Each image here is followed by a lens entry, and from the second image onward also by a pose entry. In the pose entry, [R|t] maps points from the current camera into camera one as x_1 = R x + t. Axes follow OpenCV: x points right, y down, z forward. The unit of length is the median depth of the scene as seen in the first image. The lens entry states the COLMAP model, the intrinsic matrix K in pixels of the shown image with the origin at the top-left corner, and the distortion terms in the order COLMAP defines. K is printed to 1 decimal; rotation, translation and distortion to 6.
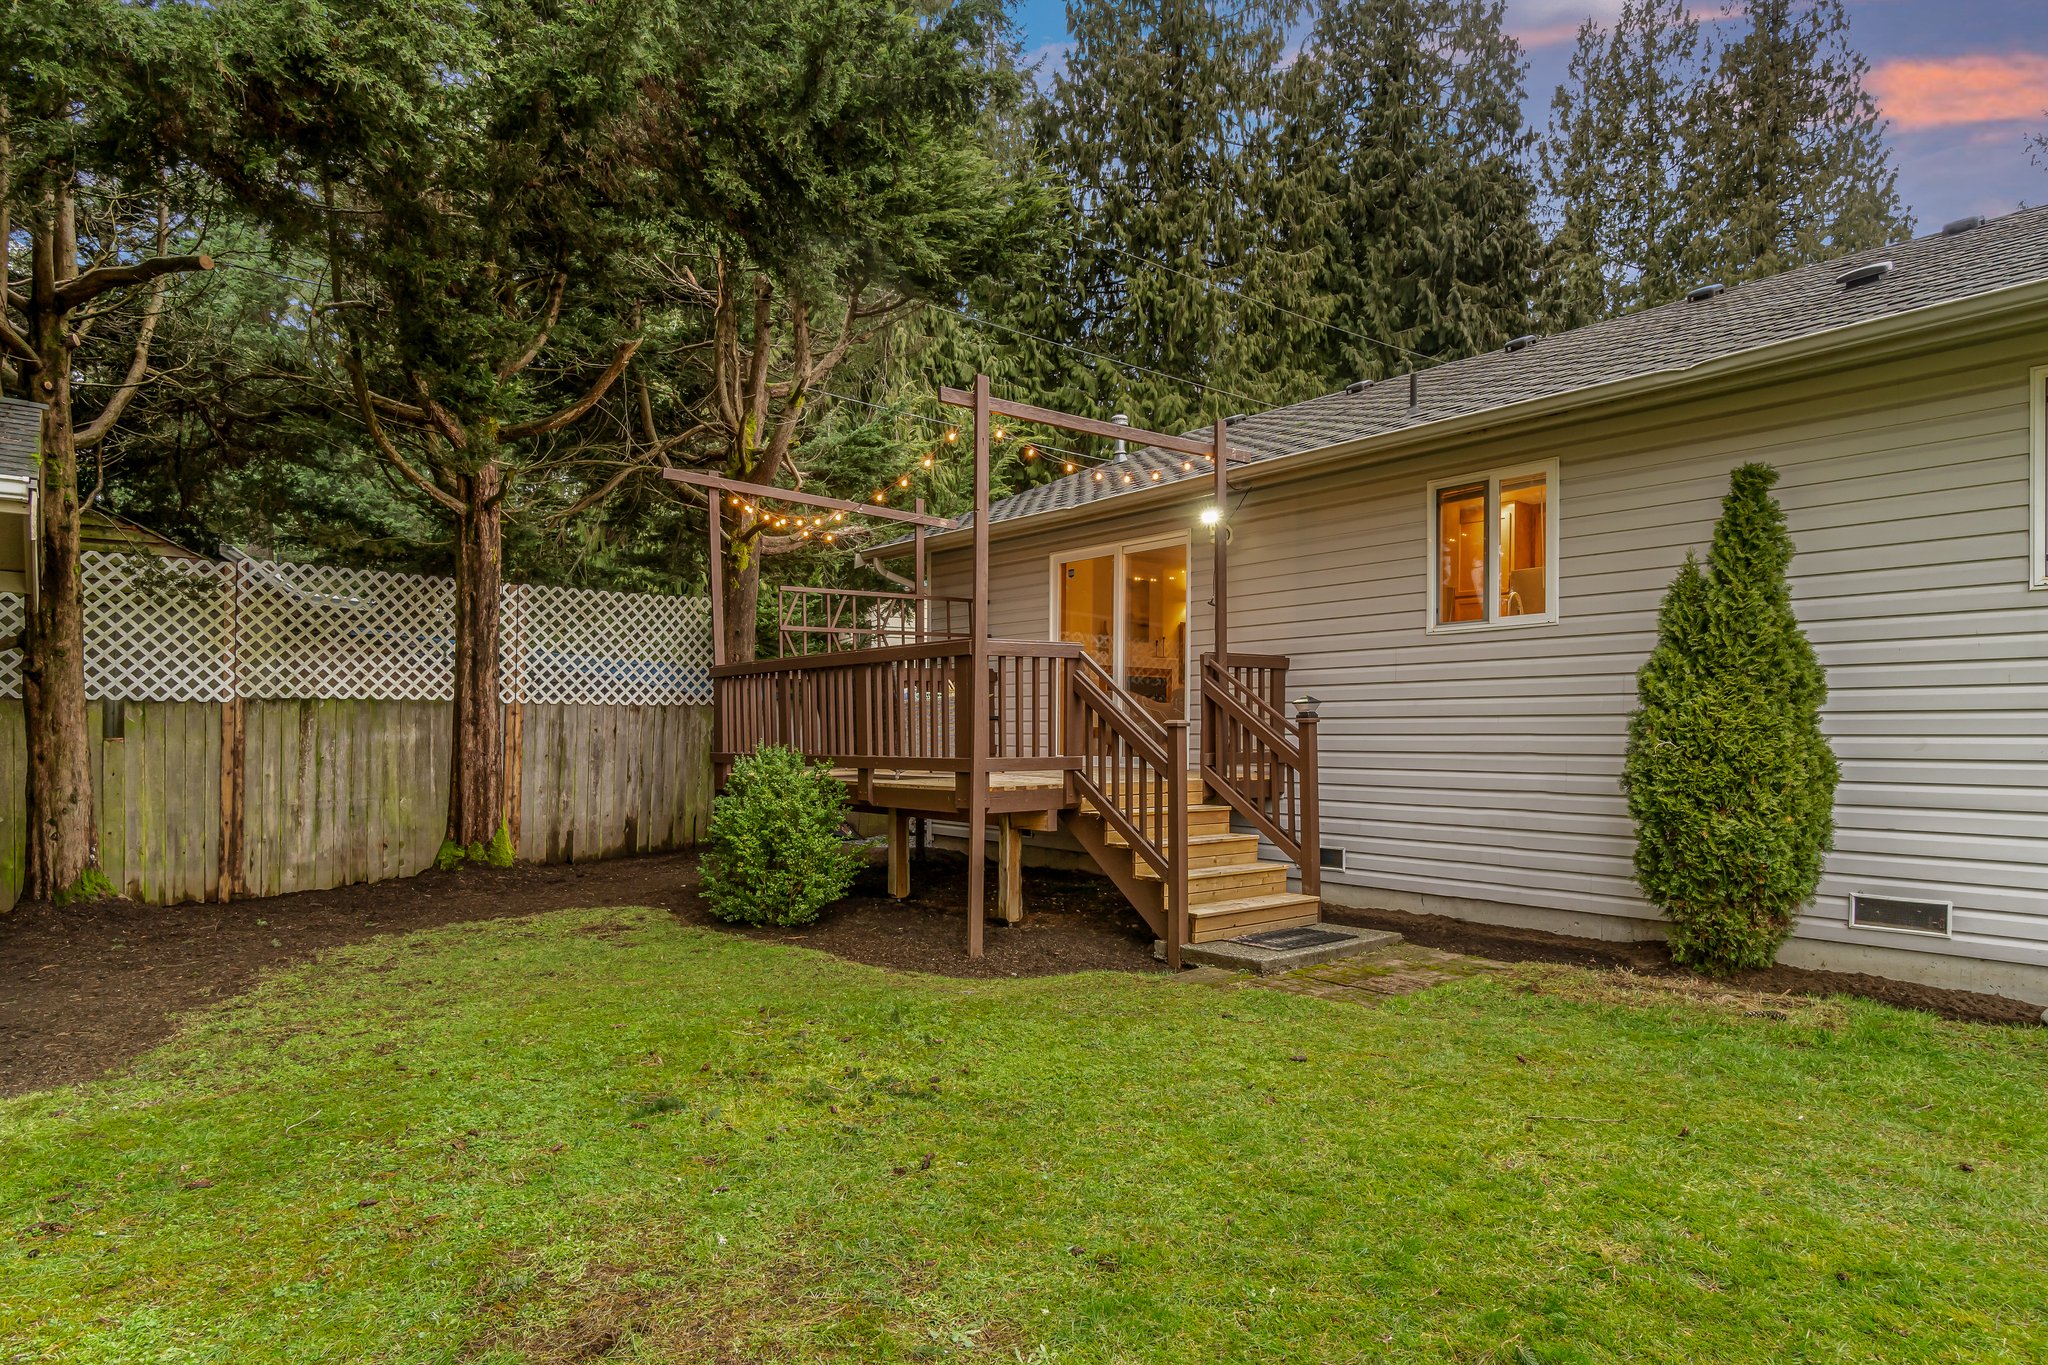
lens RADIAL K [[1149.7, 0, 1043.9], [0, 1149.7, 741.8], [0, 0, 1]] dist [-0.003454, -0.000849]
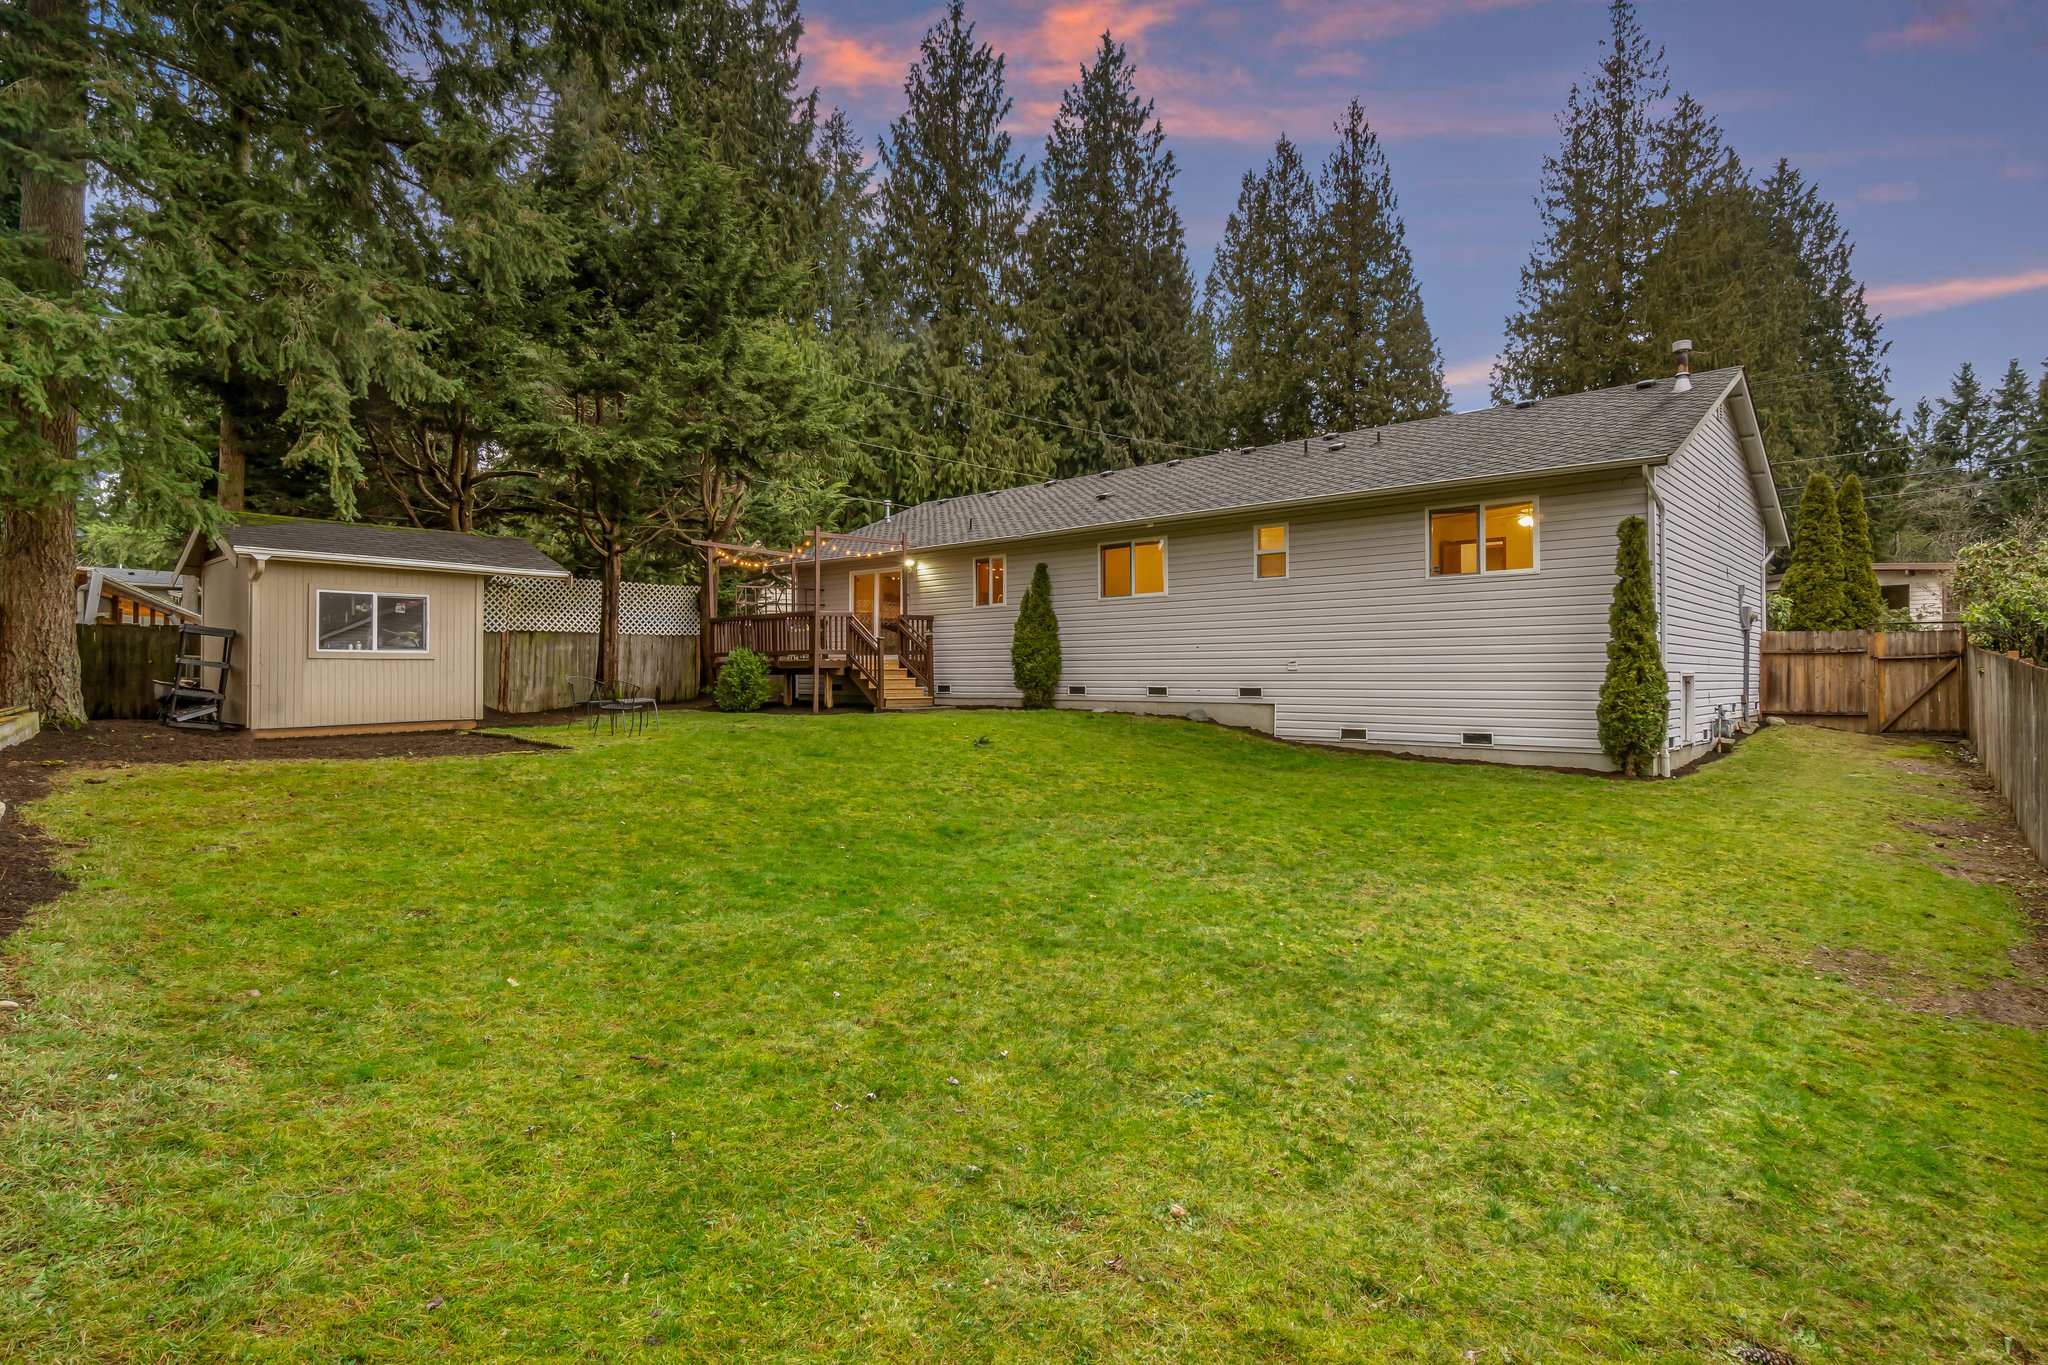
lens RADIAL K [[1030.7, 0, 1016.8], [0, 1030.7, 673.8], [0, 0, 1]] dist [-0.001505, 0.000134]
pose [[0.992720, -0.003077, 0.120402, 0.100172], [0.003641, 0.999983, -0.004467, 0.065489], [-0.120386, 0.004873, 0.992715, -1.263217]]
